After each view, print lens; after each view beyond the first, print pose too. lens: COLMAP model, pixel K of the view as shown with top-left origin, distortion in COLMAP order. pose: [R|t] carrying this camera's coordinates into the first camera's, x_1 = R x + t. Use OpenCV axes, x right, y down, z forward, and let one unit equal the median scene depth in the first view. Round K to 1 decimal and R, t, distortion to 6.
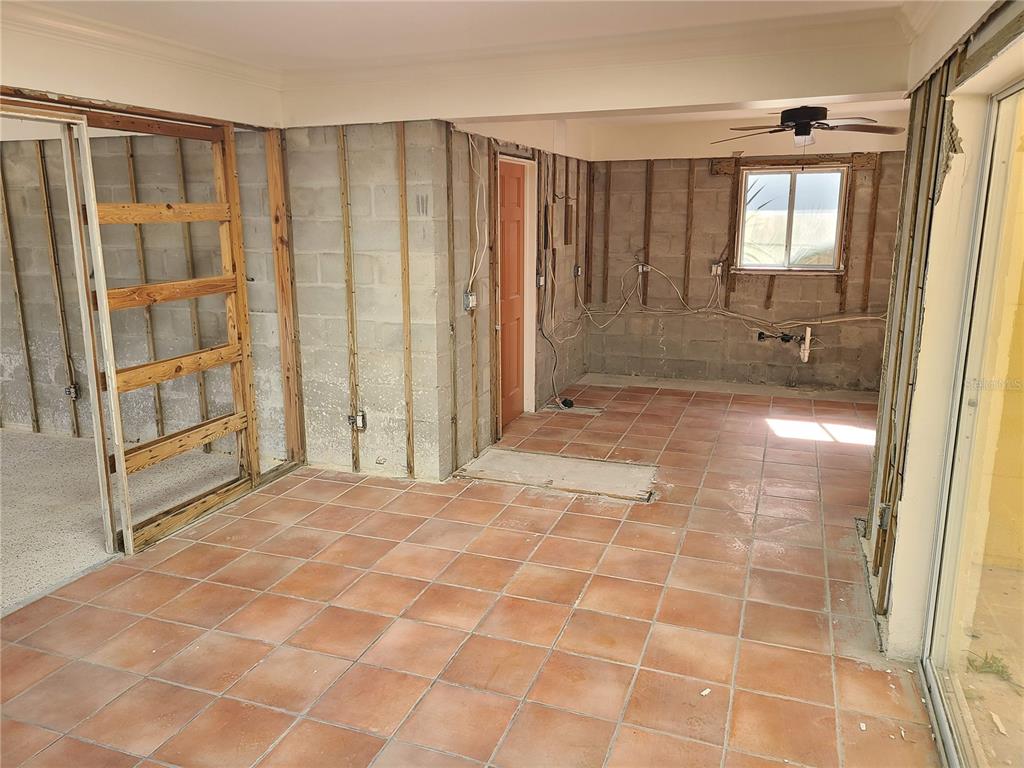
lens RADIAL K [[763.5, 0, 496.8], [0, 763.5, 369.5], [0, 0, 1]] dist [0.064801, -0.052618]
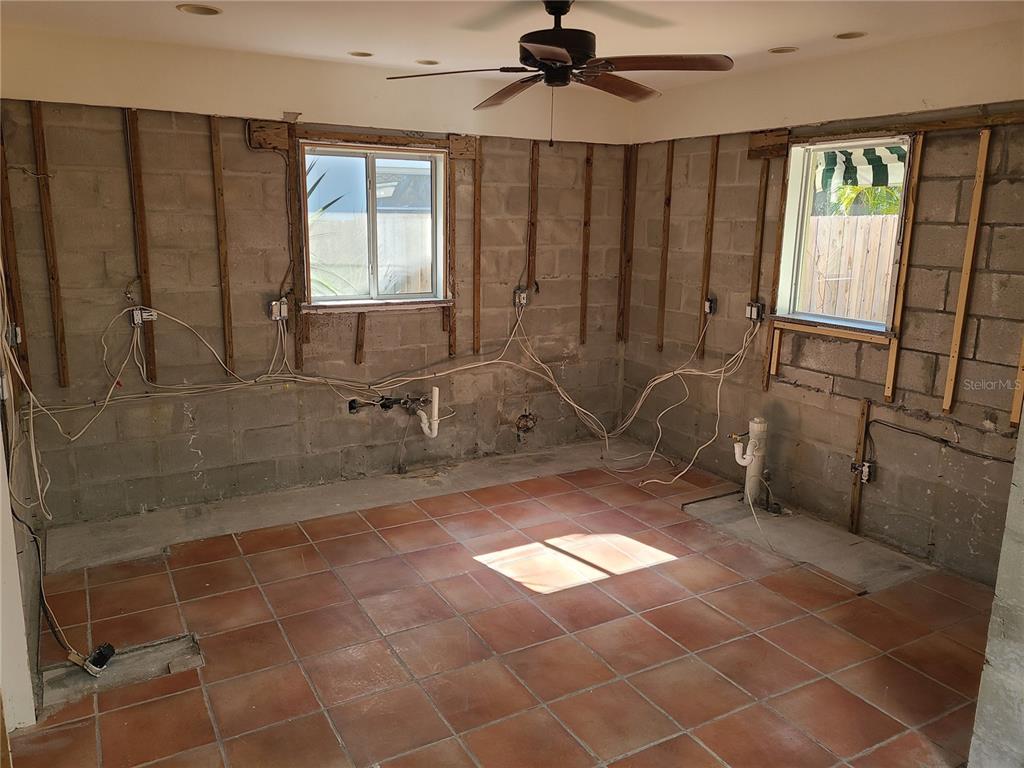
lens RADIAL K [[770.0, 0, 503.2], [0, 770.0, 374.0], [0, 0, 1]] dist [0.062981, -0.042361]
pose [[0.643191, -0.141497, 0.752518, -0.081874], [0.139089, 0.988018, 0.066896, -0.127037], [-0.752967, 0.061640, 0.655165, 0.627710]]
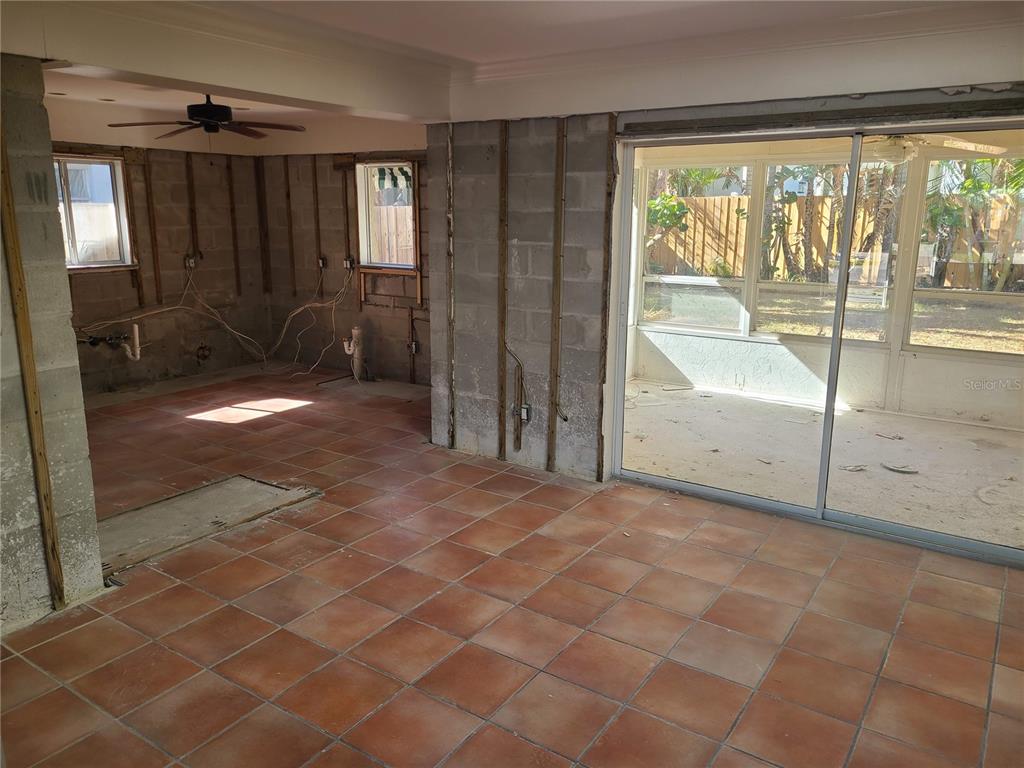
lens RADIAL K [[763.5, 0, 505.0], [0, 763.5, 378.9], [0, 0, 1]] dist [0.069993, -0.051295]
pose [[0.241842, -0.205137, 0.948384, -0.521453], [0.190692, 0.968384, 0.160835, -0.069563], [-0.951393, 0.141953, 0.273314, 0.367722]]
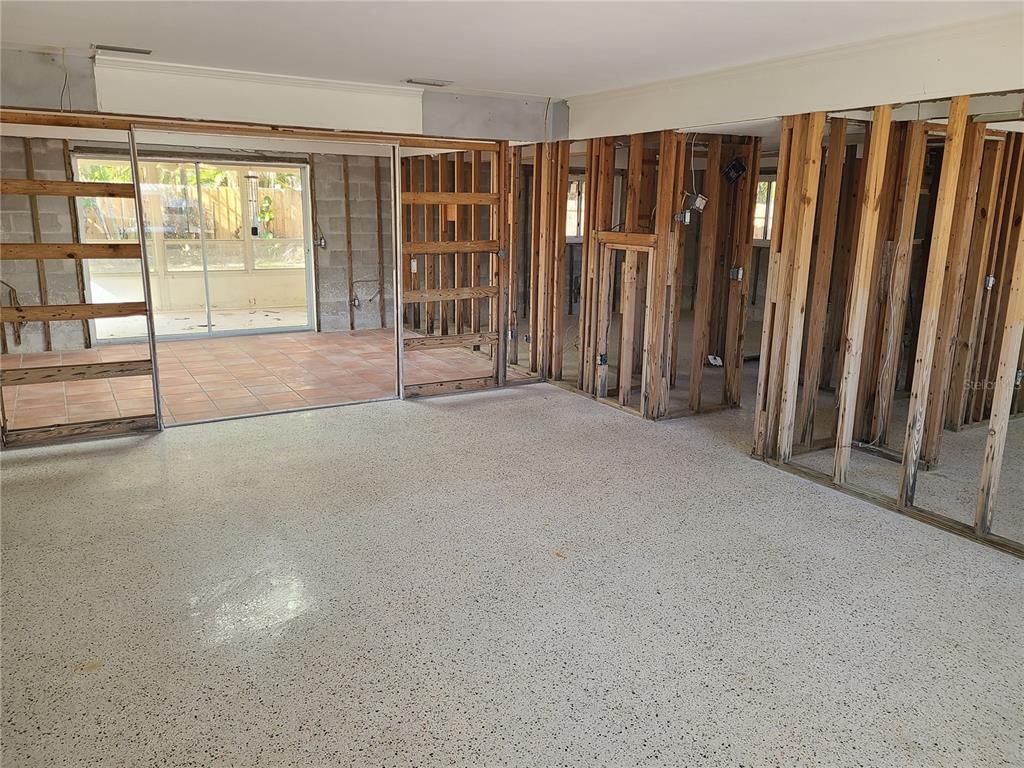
lens RADIAL K [[770.0, 0, 503.2], [0, 770.0, 374.0], [0, 0, 1]] dist [0.062981, -0.042361]
pose [[-0.771019, -0.144173, 0.620277, -1.257219], [0.118721, 0.924415, 0.362439, -0.205754], [-0.625647, 0.353088, -0.695625, 1.061697]]
